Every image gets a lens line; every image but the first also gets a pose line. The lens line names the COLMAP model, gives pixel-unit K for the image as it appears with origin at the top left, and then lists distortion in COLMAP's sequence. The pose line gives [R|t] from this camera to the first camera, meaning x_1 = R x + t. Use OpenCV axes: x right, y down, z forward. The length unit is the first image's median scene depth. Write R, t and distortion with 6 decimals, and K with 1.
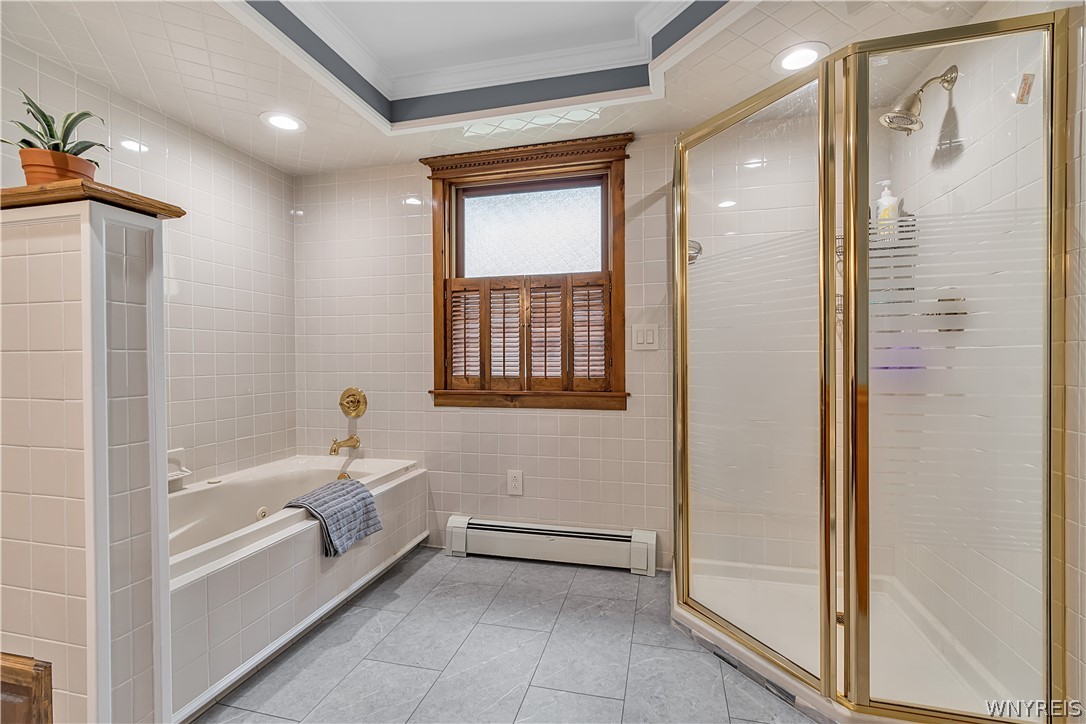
lens RADIAL K [[478.5, 0, 544.6], [0, 478.5, 361.1], [0, 0, 1]] dist [0.000317, -0.000329]
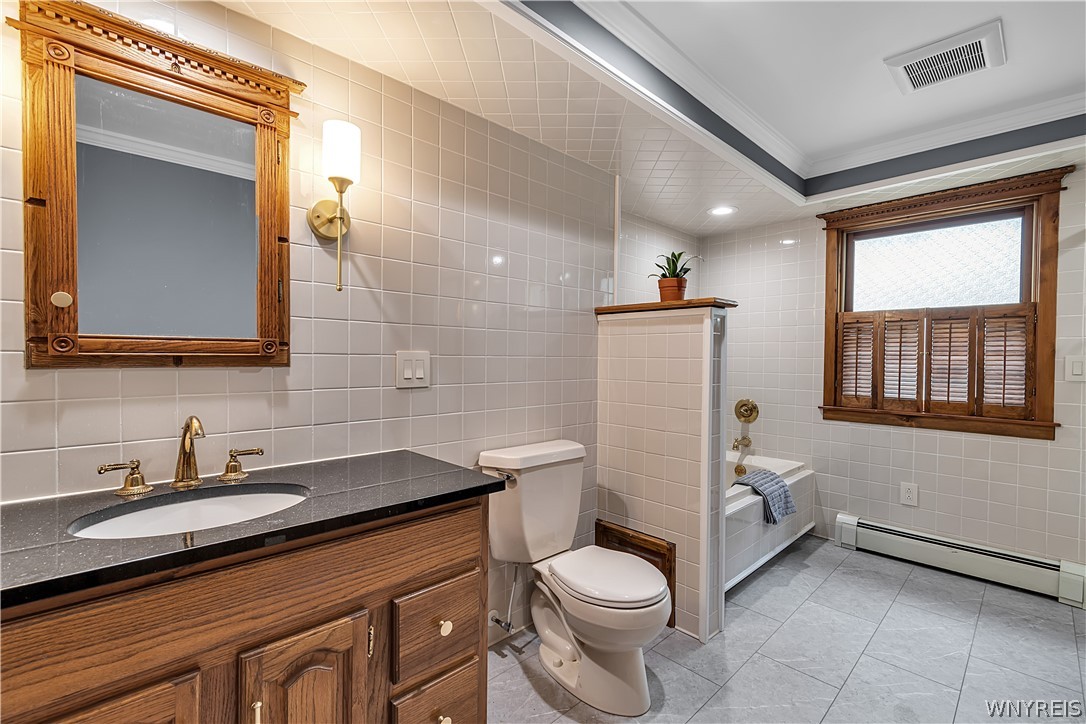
lens RADIAL K [[478.5, 0, 543.7], [0, 478.5, 361.3], [0, 0, 1]] dist [0.000317, -0.000329]
pose [[0.850104, 0.019709, -0.526246, -0.209739], [-0.018469, 0.999800, 0.007610, -0.049769], [0.526291, 0.003250, 0.850298, -0.407975]]
